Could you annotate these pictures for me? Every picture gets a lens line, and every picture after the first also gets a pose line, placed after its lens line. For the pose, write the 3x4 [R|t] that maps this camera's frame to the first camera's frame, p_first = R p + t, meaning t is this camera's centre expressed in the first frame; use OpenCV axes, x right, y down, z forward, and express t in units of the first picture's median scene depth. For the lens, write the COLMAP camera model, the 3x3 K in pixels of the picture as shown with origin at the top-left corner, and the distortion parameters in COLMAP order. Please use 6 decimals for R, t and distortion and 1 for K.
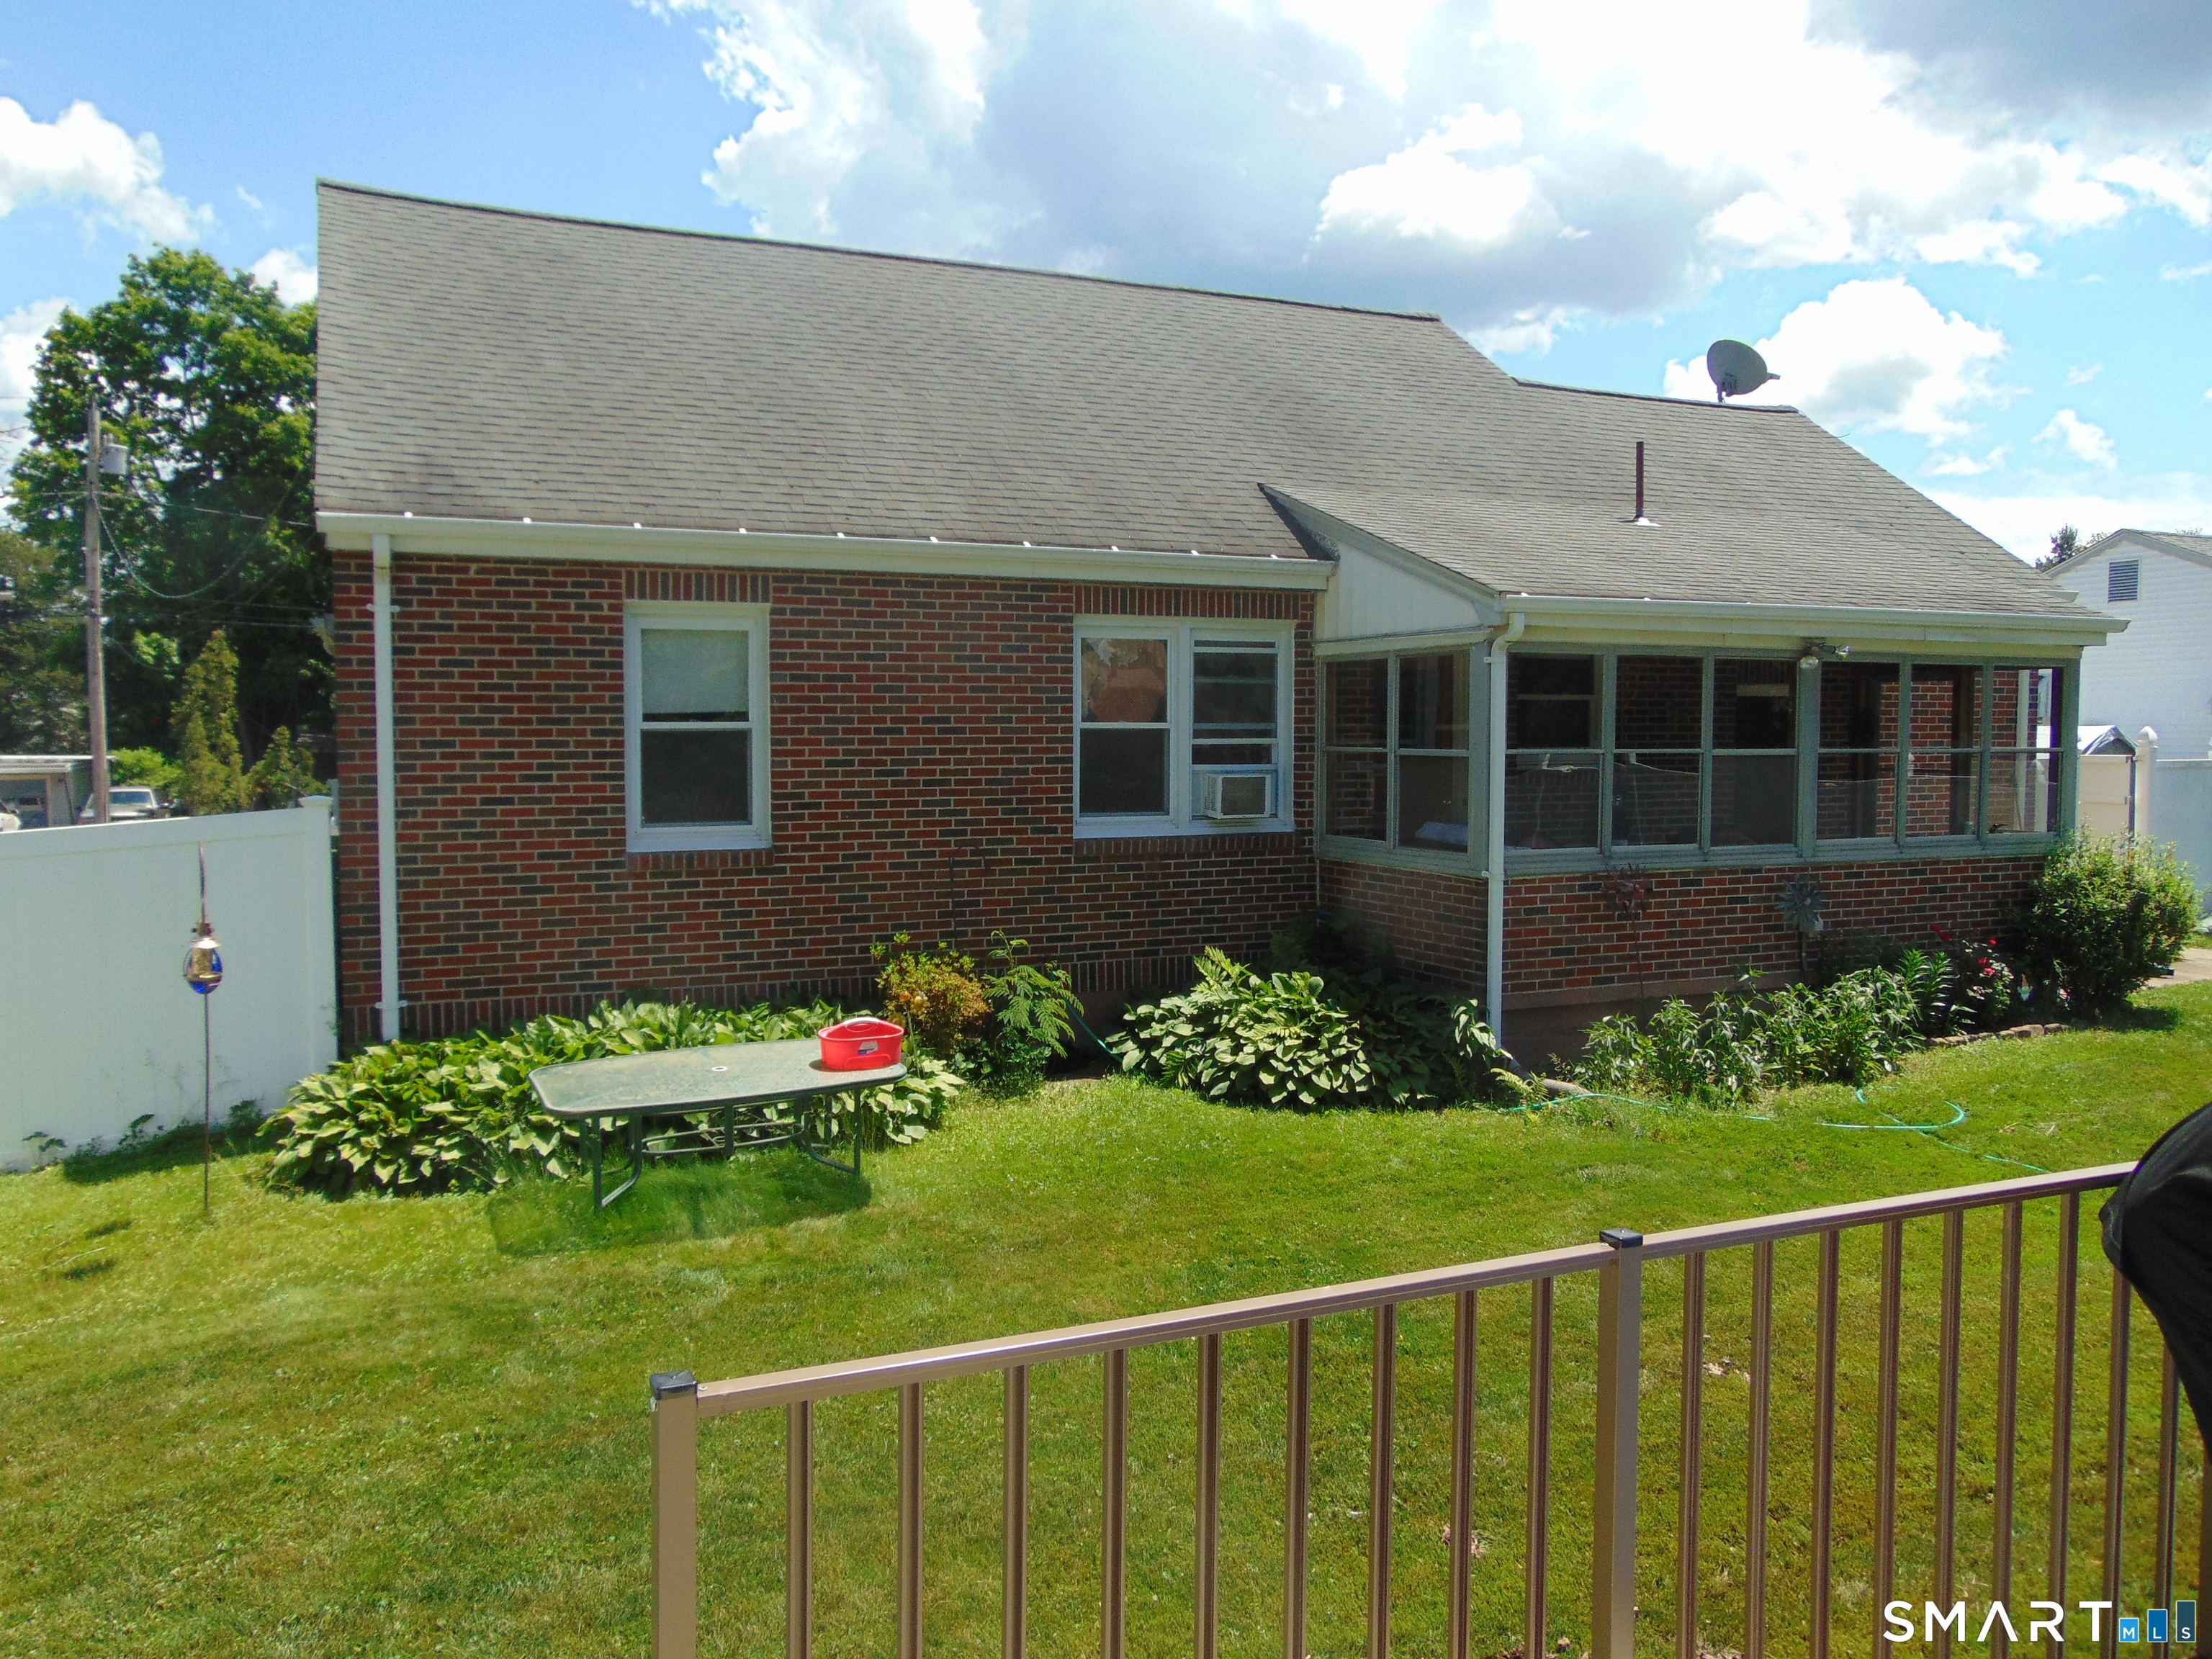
lens RADIAL K [[1661.1, 0, 1100.9], [0, 1661.1, 821.1], [0, 0, 1]] dist [-0.039528, 0.084255]
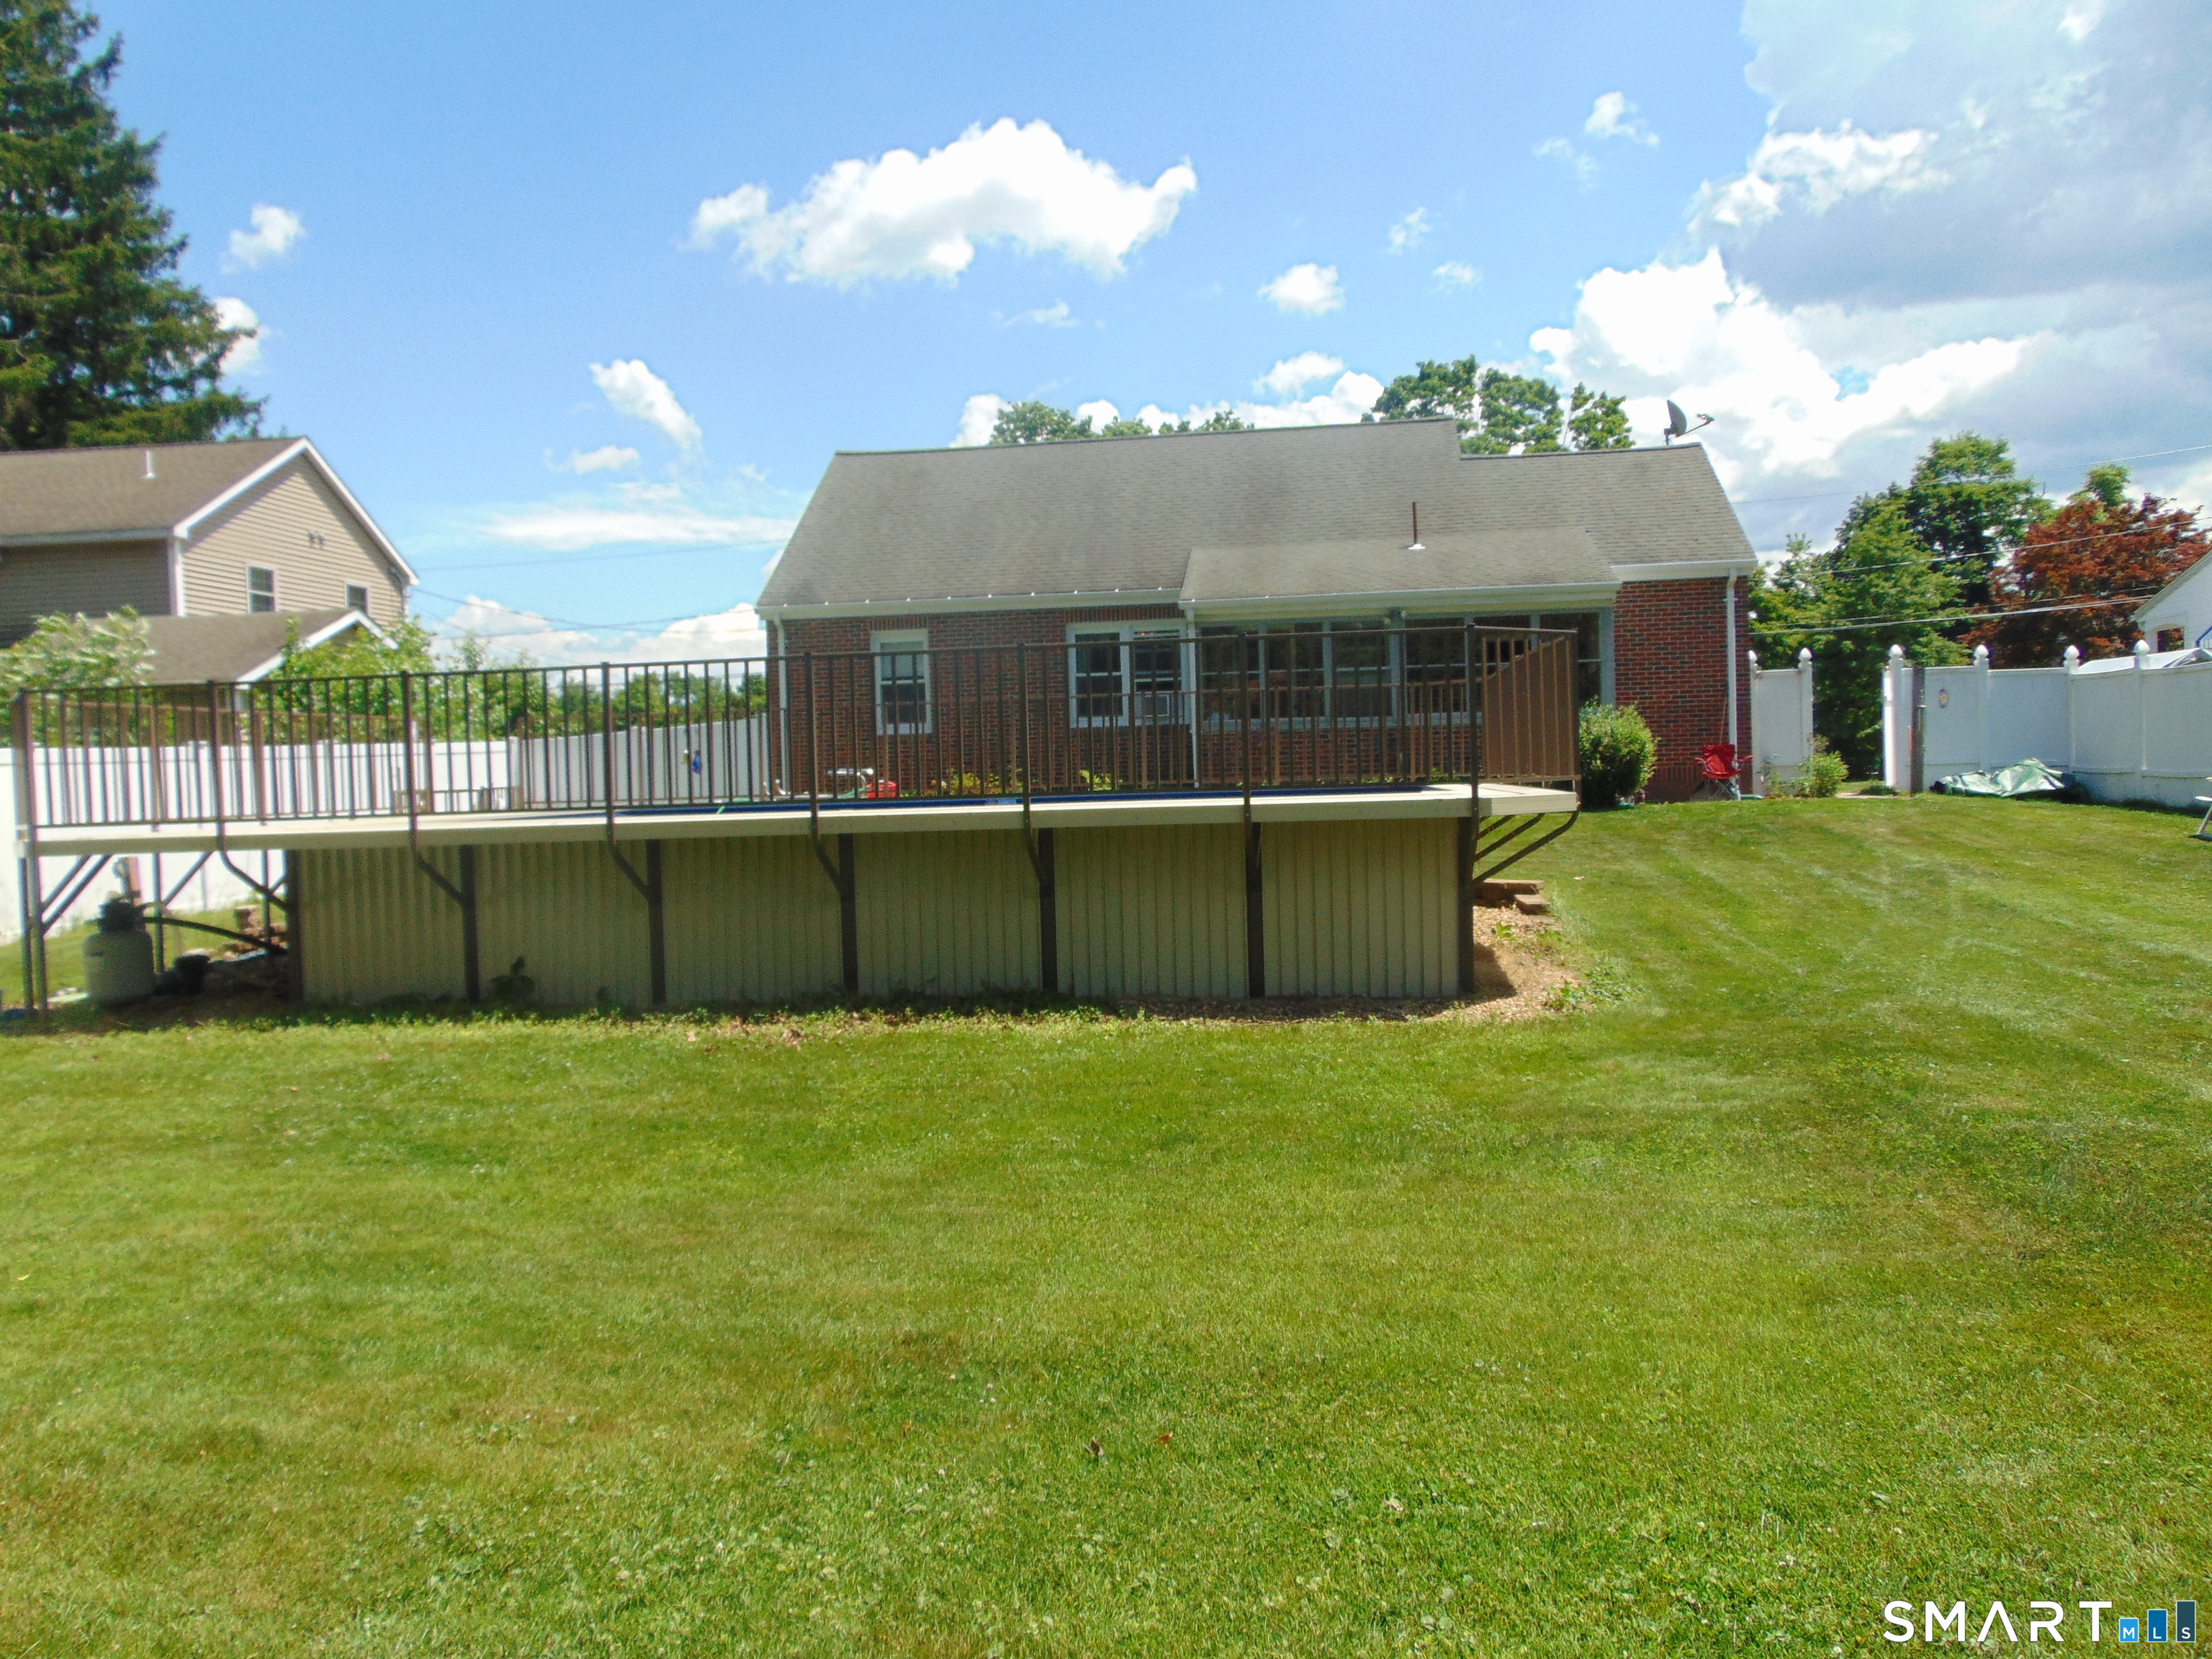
lens RADIAL K [[1661.1, 0, 1100.9], [0, 1661.1, 821.1], [0, 0, 1]] dist [-0.039528, 0.084255]
pose [[0.850134, -0.008400, -0.526499, 1.175544], [0.001814, 0.999914, -0.013024, 0.164270], [0.526563, 0.010117, 0.850076, -0.827584]]
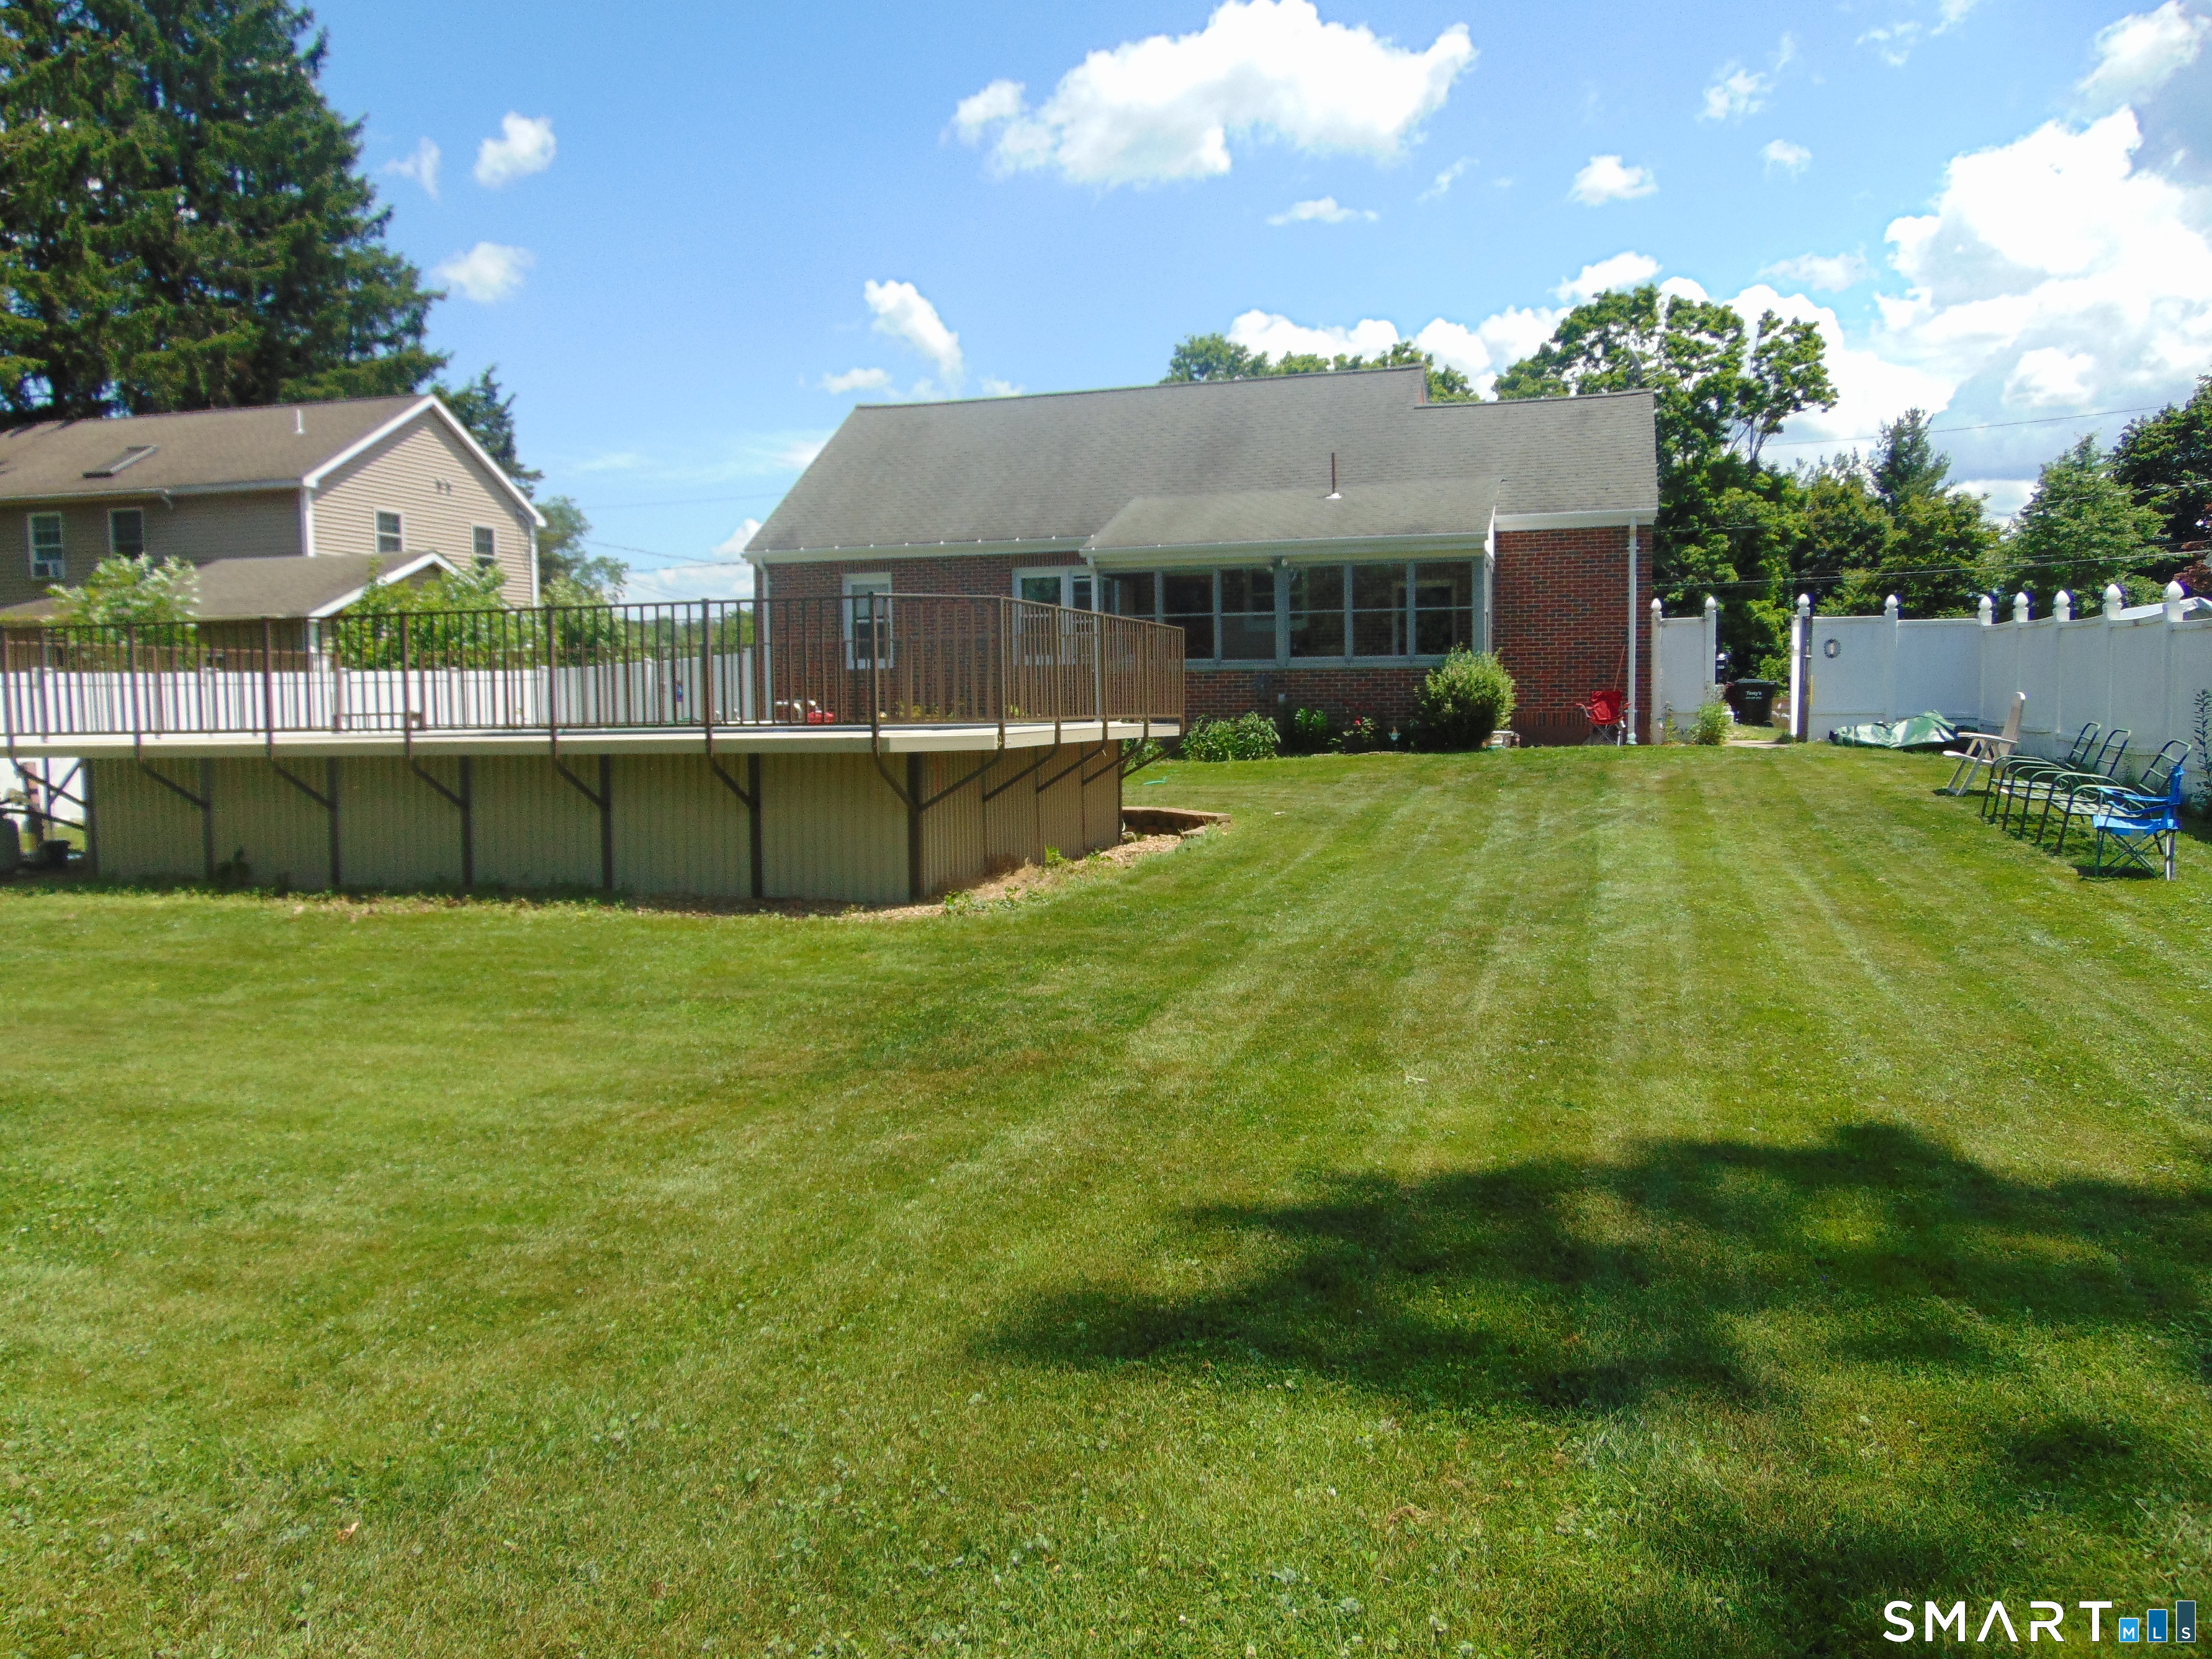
lens RADIAL K [[1661.1, 0, 1100.9], [0, 1661.1, 821.1], [0, 0, 1]] dist [-0.039528, 0.084255]
pose [[0.753068, 0.037468, -0.656875, 1.644016], [-0.023051, 0.999267, 0.030572, 0.158540], [0.657539, -0.007881, 0.753380, -0.687670]]
